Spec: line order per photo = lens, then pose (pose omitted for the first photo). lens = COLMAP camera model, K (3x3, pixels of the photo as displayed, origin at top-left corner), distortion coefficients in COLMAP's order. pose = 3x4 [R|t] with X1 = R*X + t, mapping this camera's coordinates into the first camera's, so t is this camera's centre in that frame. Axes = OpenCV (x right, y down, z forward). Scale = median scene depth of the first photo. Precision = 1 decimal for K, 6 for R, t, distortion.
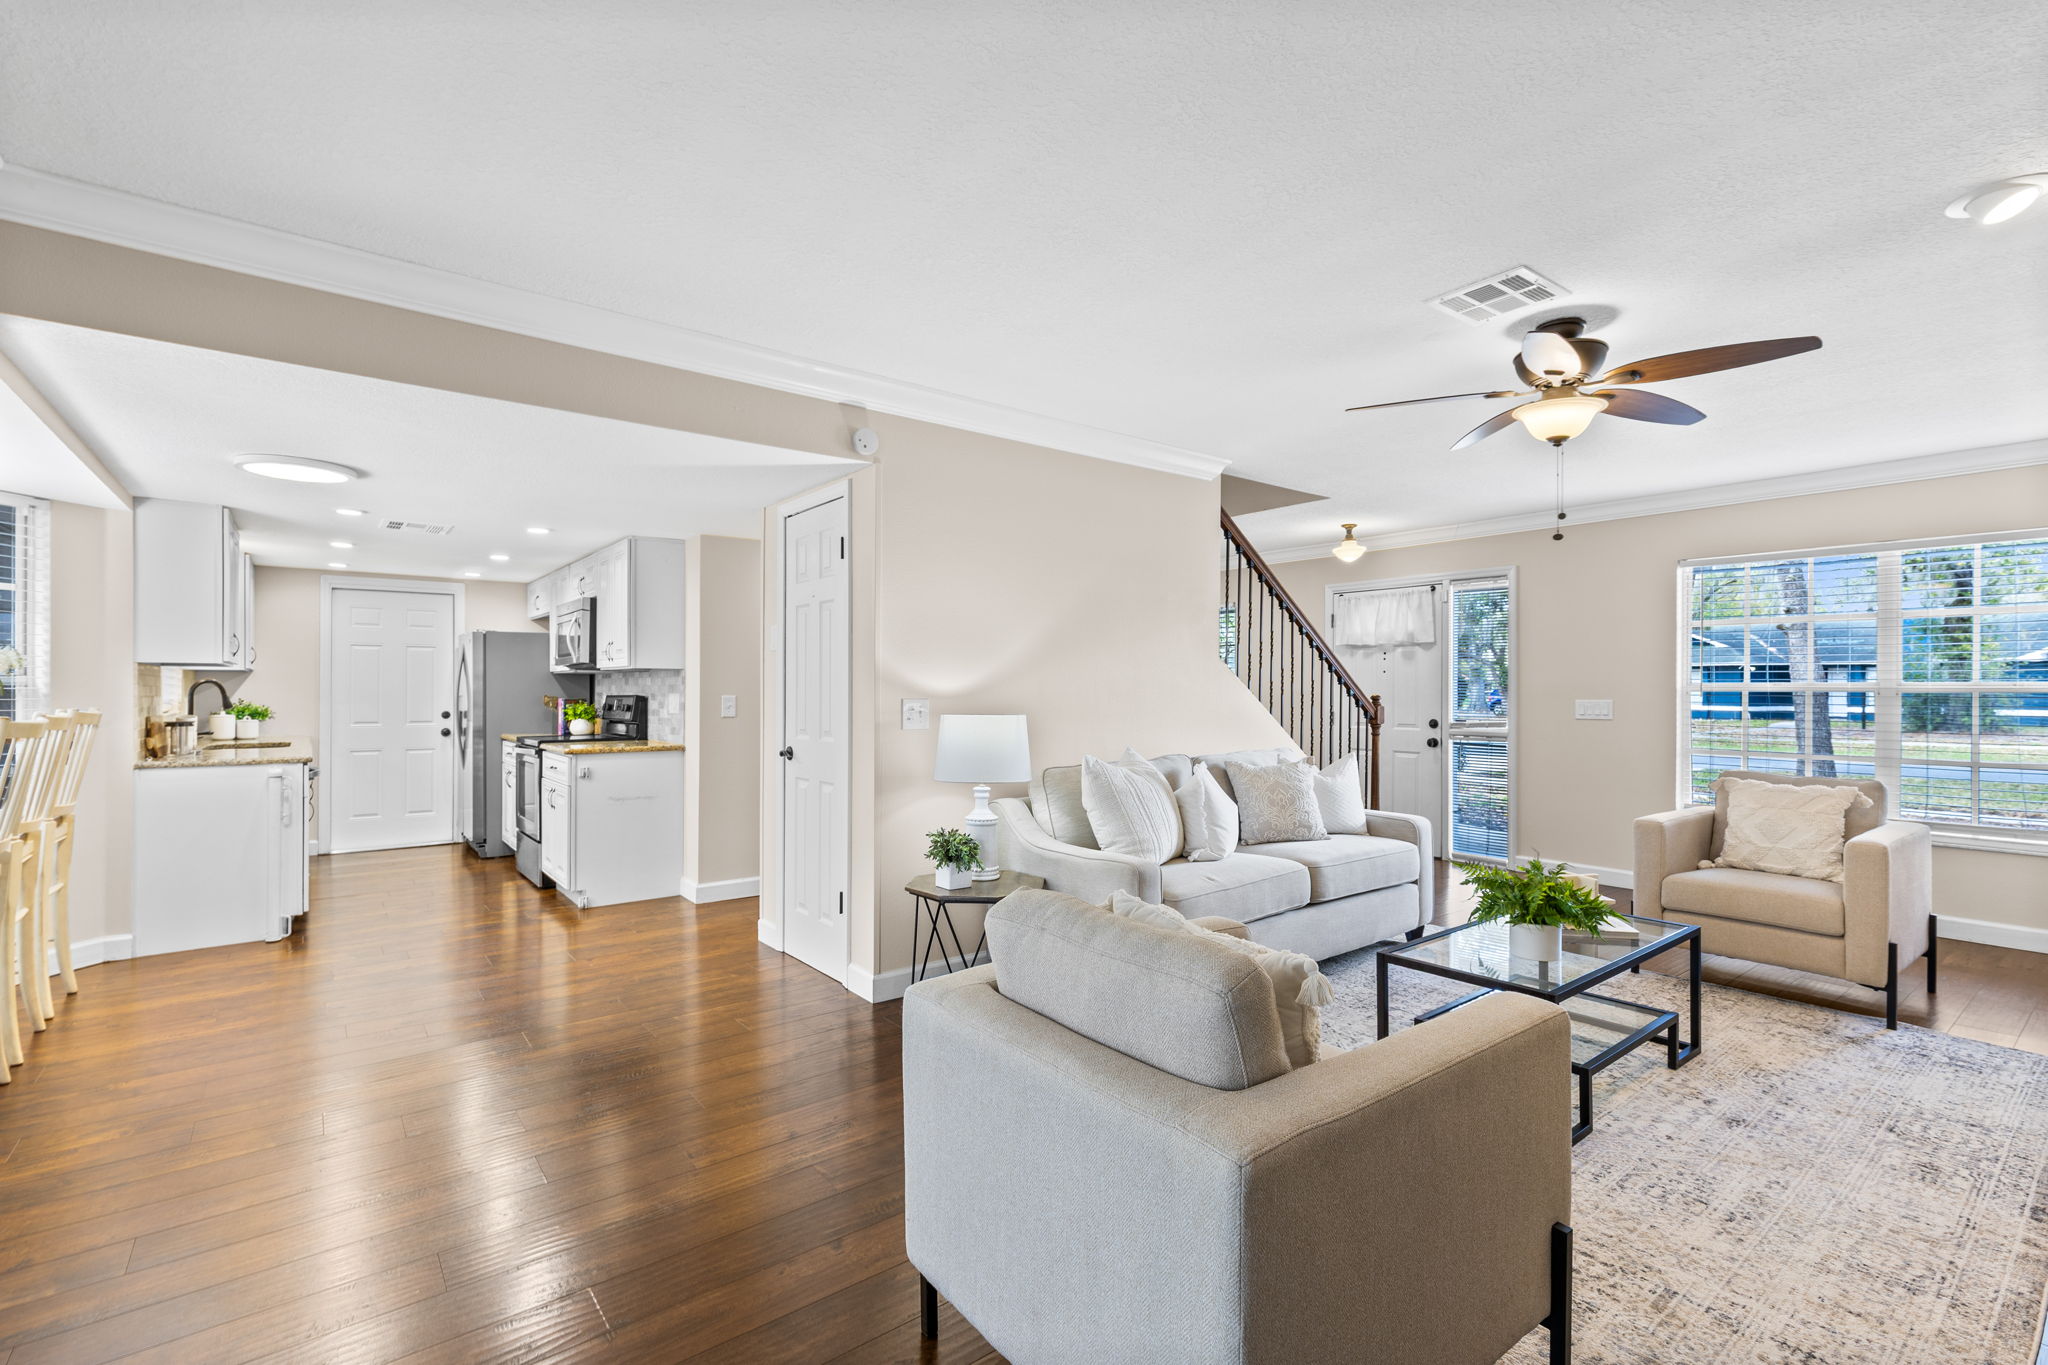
lens RADIAL K [[935.4, 0, 1029.3], [0, 935.4, 688.2], [0, 0, 1]] dist [0.000636, -0.000042]
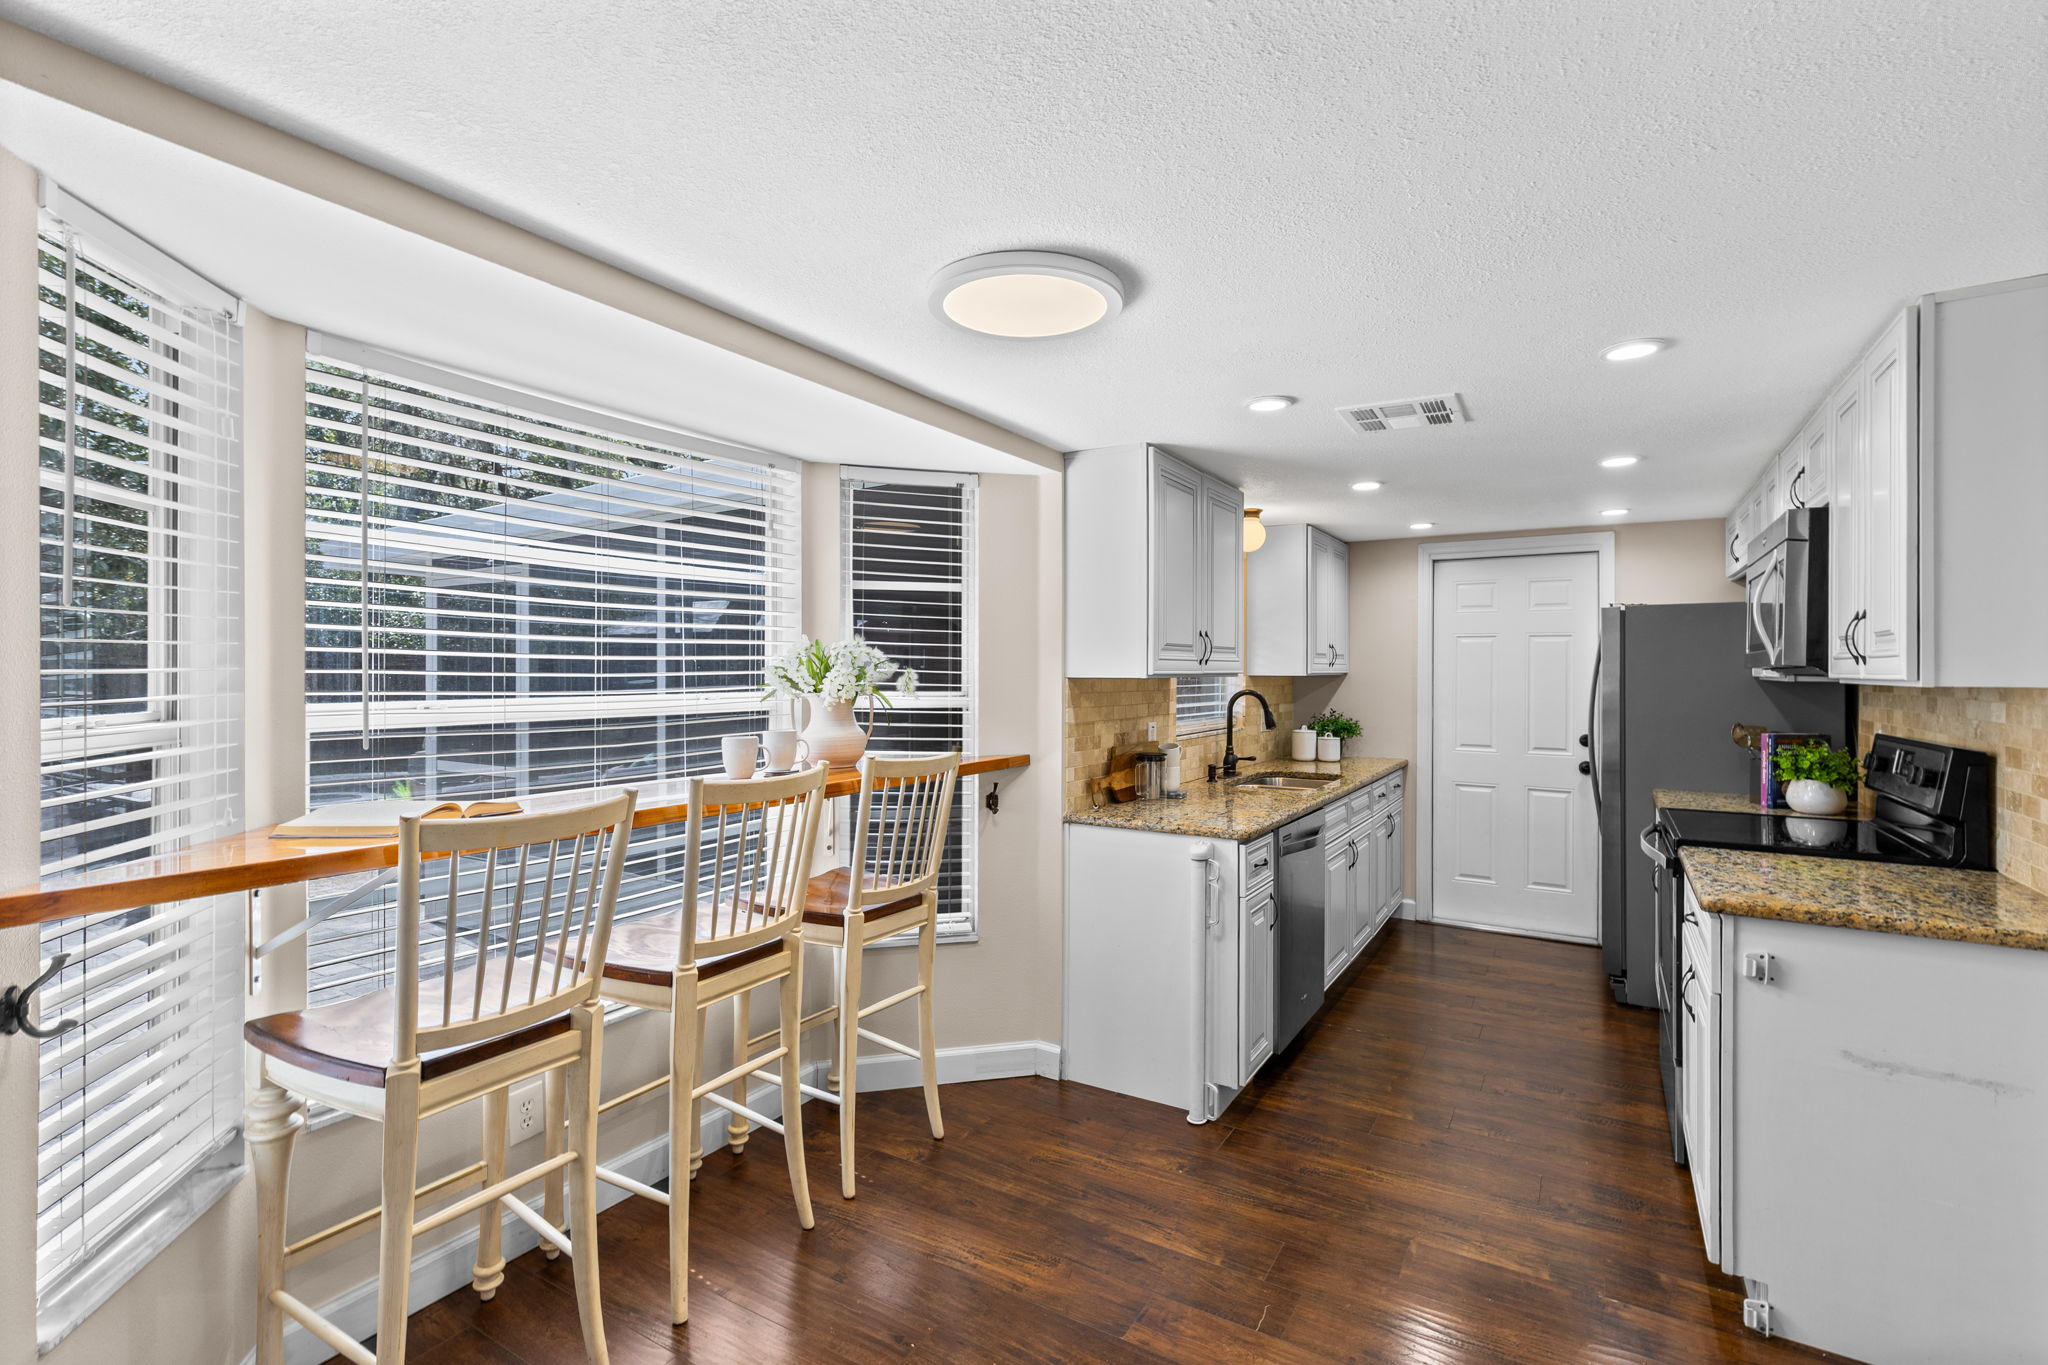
lens RADIAL K [[935.4, 0, 1030.2], [0, 935.4, 667.5], [0, 0, 1]] dist [0.000636, -0.000042]
pose [[0.357390, -0.002815, -0.933951, -0.194730], [-0.001493, 0.999992, -0.003585, -0.023114], [0.933954, 0.002675, 0.357383, 0.501237]]
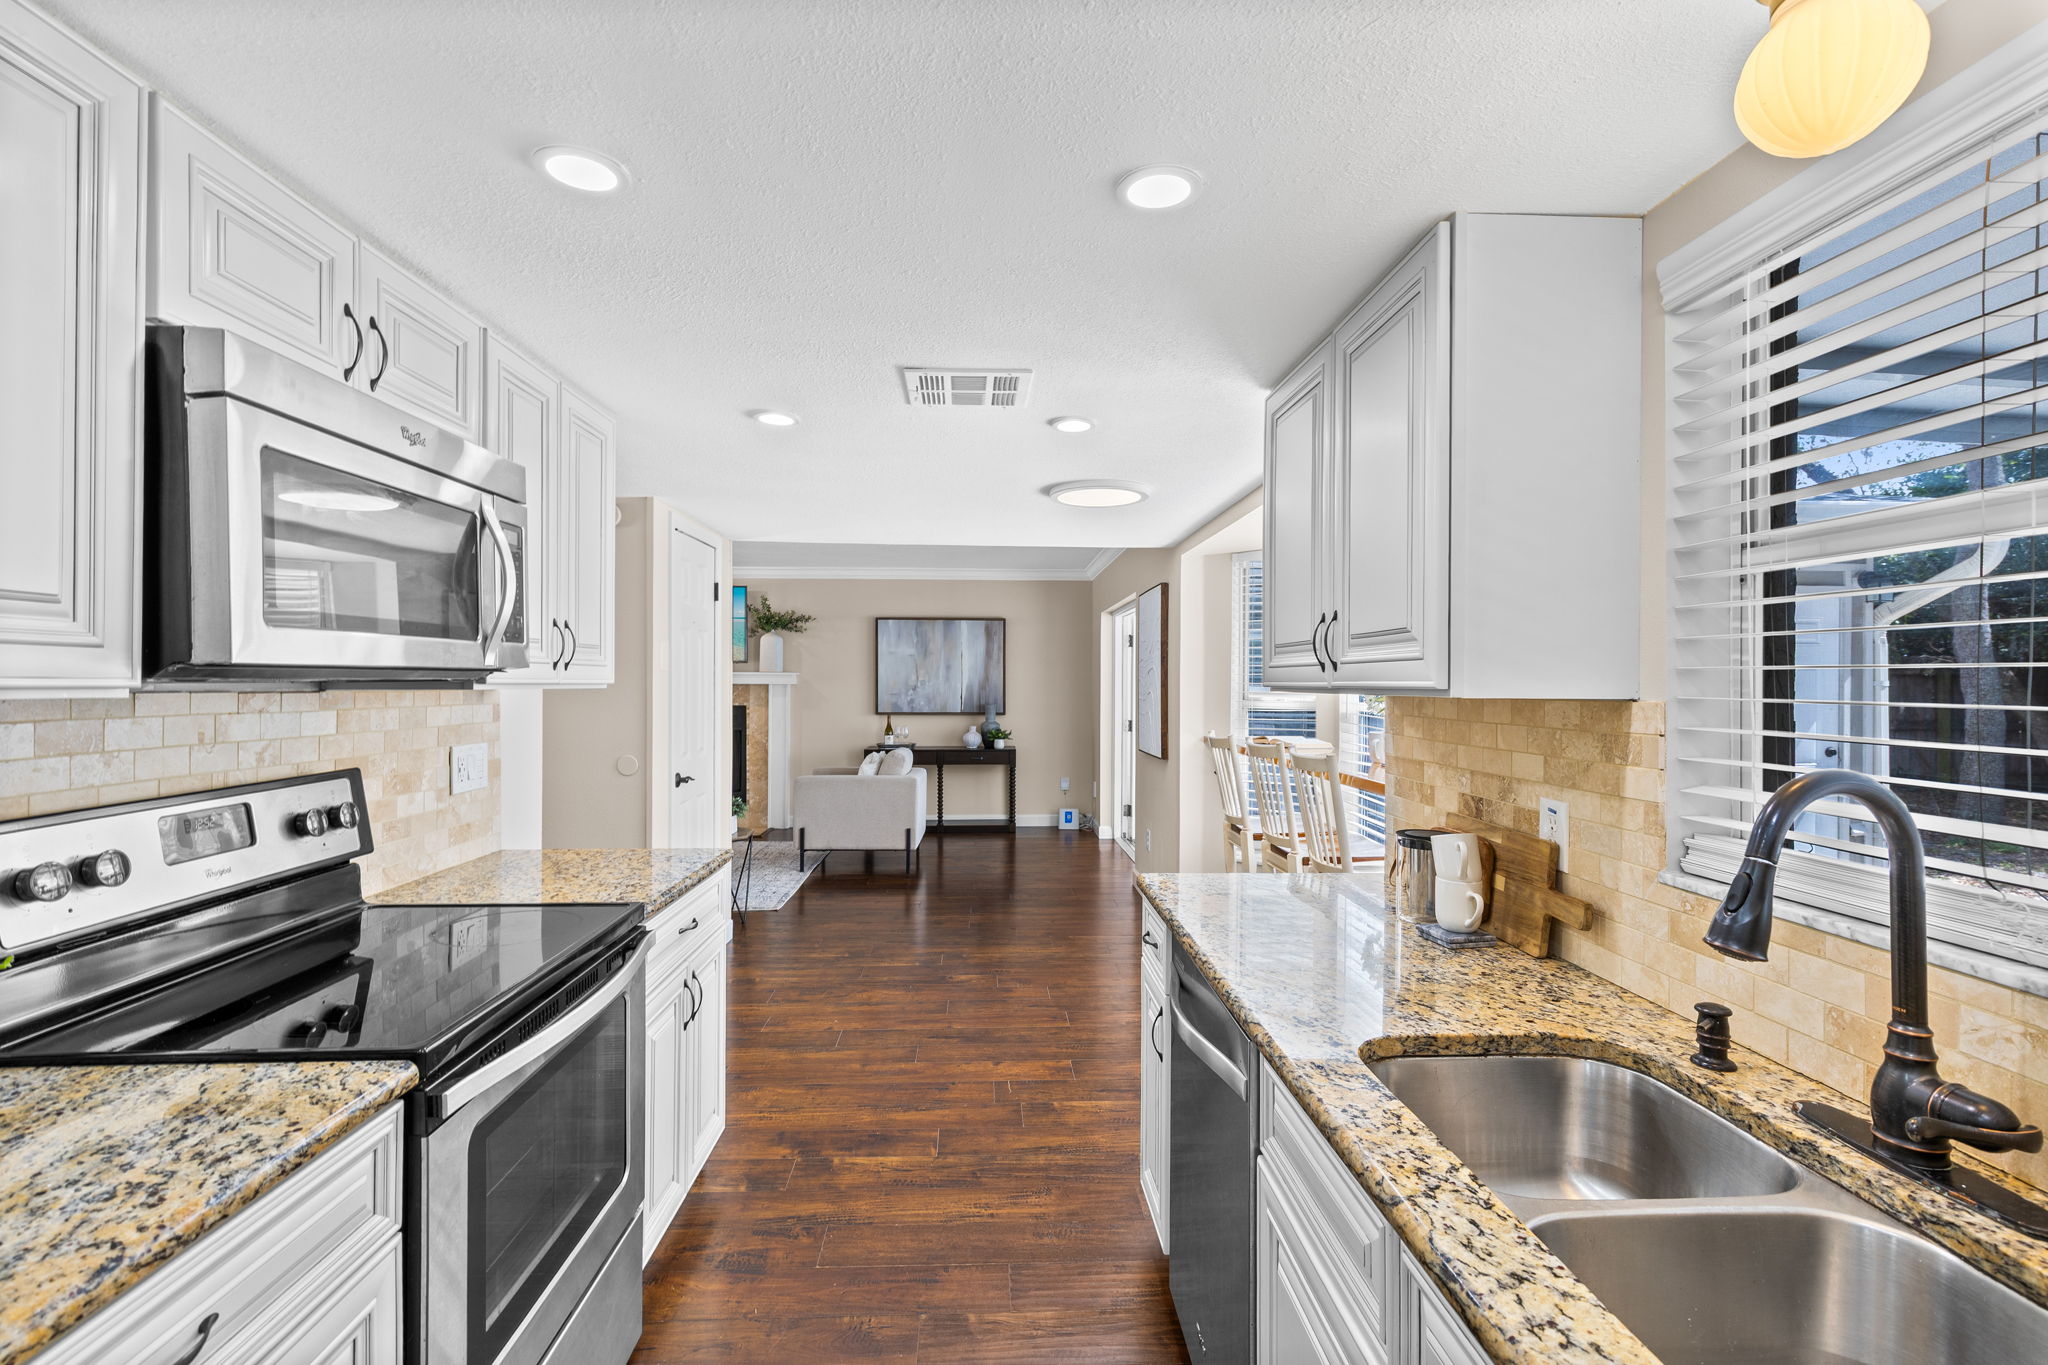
lens RADIAL K [[935.4, 0, 1023.4], [0, 935.4, 685.9], [0, 0, 1]] dist [0.000636, -0.000042]
pose [[-0.814797, -0.007453, 0.579698, -0.794283], [-0.008568, 0.999963, 0.000813, -0.021225], [-0.579683, -0.004305, -0.814831, 1.131524]]
